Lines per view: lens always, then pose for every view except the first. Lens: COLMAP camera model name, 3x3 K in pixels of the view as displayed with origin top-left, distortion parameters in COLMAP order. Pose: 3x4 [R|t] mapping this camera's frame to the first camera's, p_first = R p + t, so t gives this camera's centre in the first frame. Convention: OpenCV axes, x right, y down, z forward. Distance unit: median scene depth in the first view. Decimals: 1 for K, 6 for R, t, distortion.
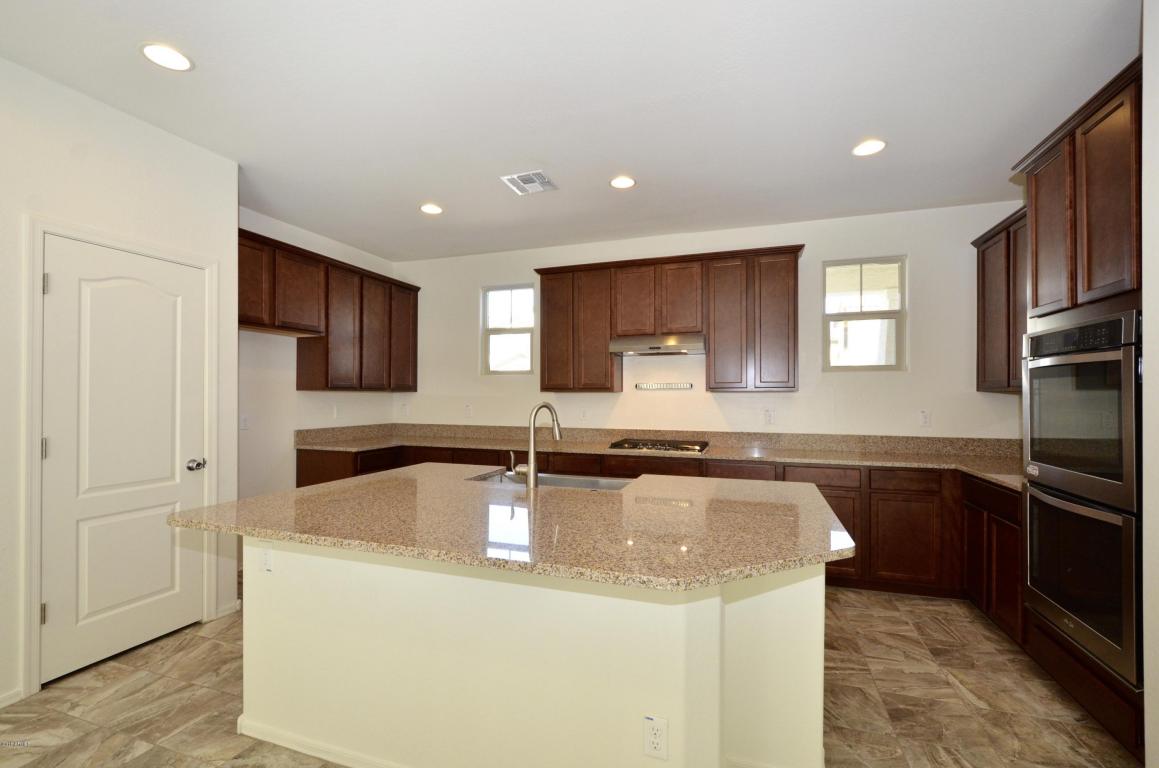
lens RADIAL K [[506.5, 0, 579.5], [0, 506.5, 384.0], [0, 0, 1]] dist [-0.000731, -0.000622]
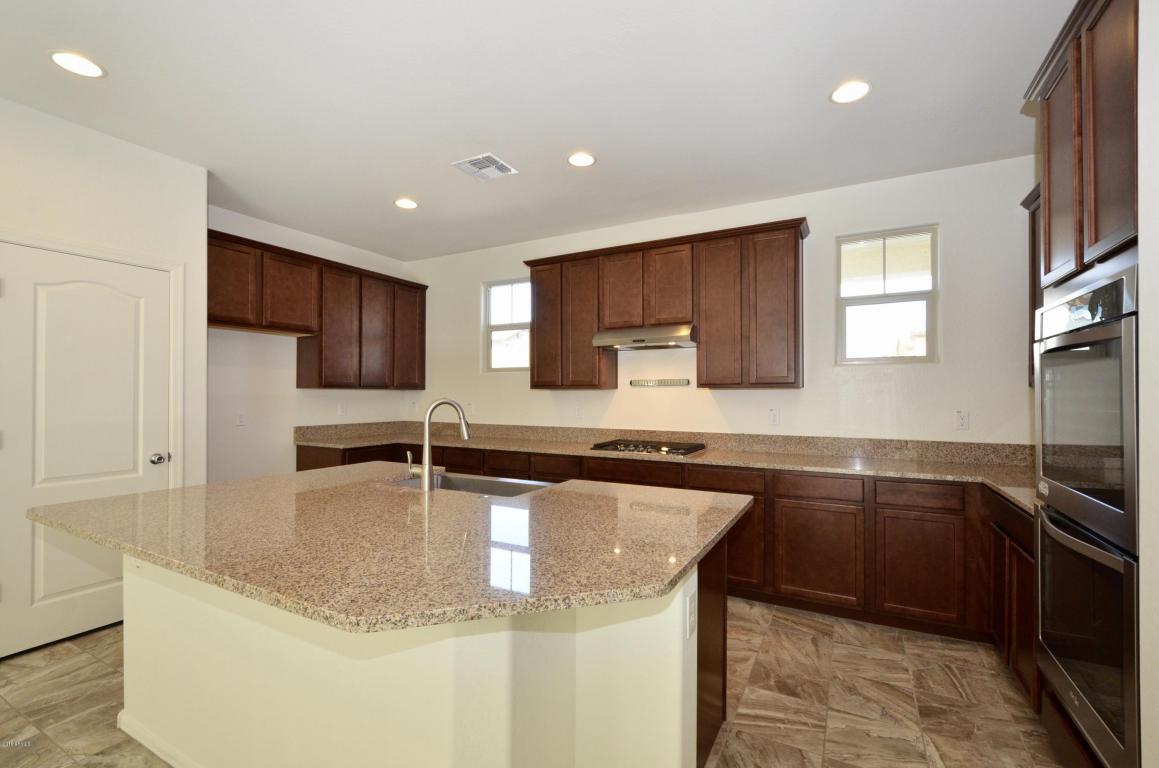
lens RADIAL K [[506.5, 0, 579.5], [0, 506.5, 384.0], [0, 0, 1]] dist [-0.000731, -0.000622]
pose [[0.986477, -0.003921, -0.163853, 0.231585], [0.004071, 0.999992, 0.000580, 0.007288], [0.163849, -0.001240, 0.986485, 0.095749]]
